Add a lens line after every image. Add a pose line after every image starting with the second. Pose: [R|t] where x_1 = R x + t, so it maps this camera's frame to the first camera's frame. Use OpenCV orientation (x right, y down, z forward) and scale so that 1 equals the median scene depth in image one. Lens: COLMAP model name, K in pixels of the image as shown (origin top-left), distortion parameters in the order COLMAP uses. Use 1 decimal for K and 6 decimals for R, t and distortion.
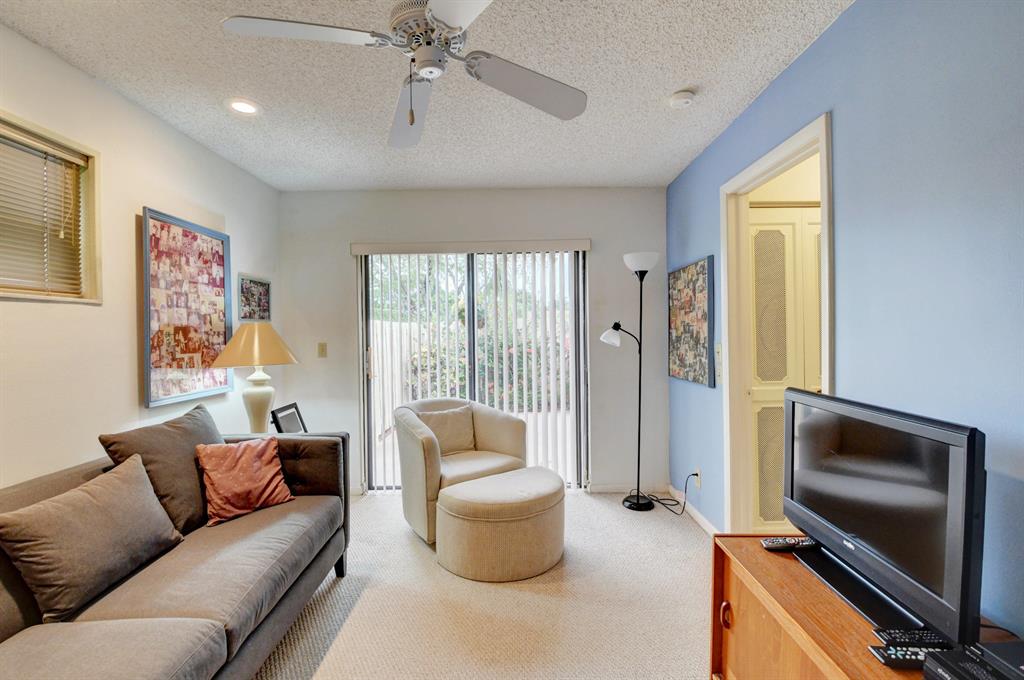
lens RADIAL K [[444.3, 0, 514.6], [0, 444.3, 338.3], [0, 0, 1]] dist [0.001016, -0.015240]
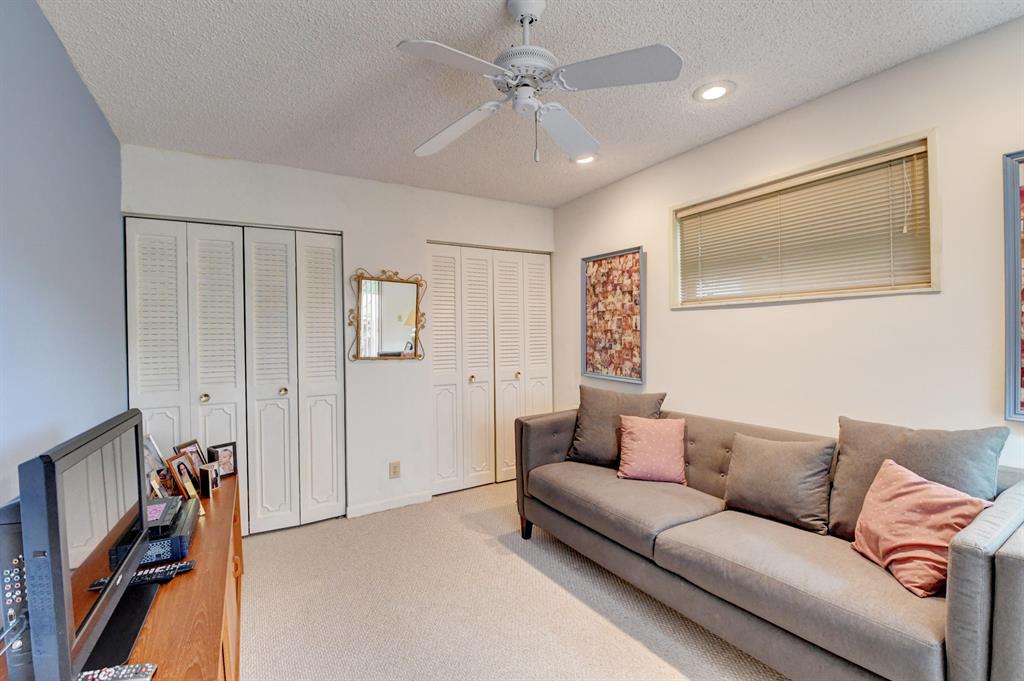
lens RADIAL K [[446.6, 0, 517.5], [0, 446.6, 338.7], [0, 0, 1]] dist [0.019024, -0.032990]
pose [[-0.854595, 0.031543, -0.518336, 0.238638], [0.019408, 0.999396, 0.028819, -0.017536], [0.518932, 0.014568, -0.854691, 1.054652]]
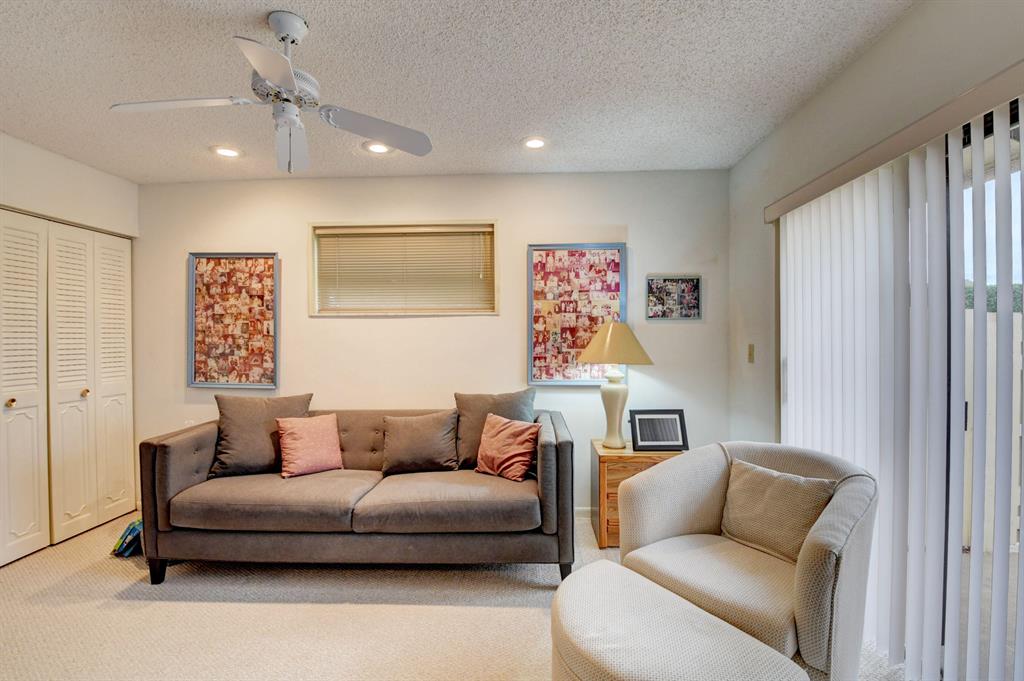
lens RADIAL K [[444.3, 0, 514.6], [0, 444.3, 338.8], [0, 0, 1]] dist [0.001016, -0.015240]
pose [[-0.039756, 0.016625, -0.999071, 0.531319], [-0.006150, 0.999839, 0.016883, -0.014062], [0.999190, 0.006815, -0.039648, 0.886622]]
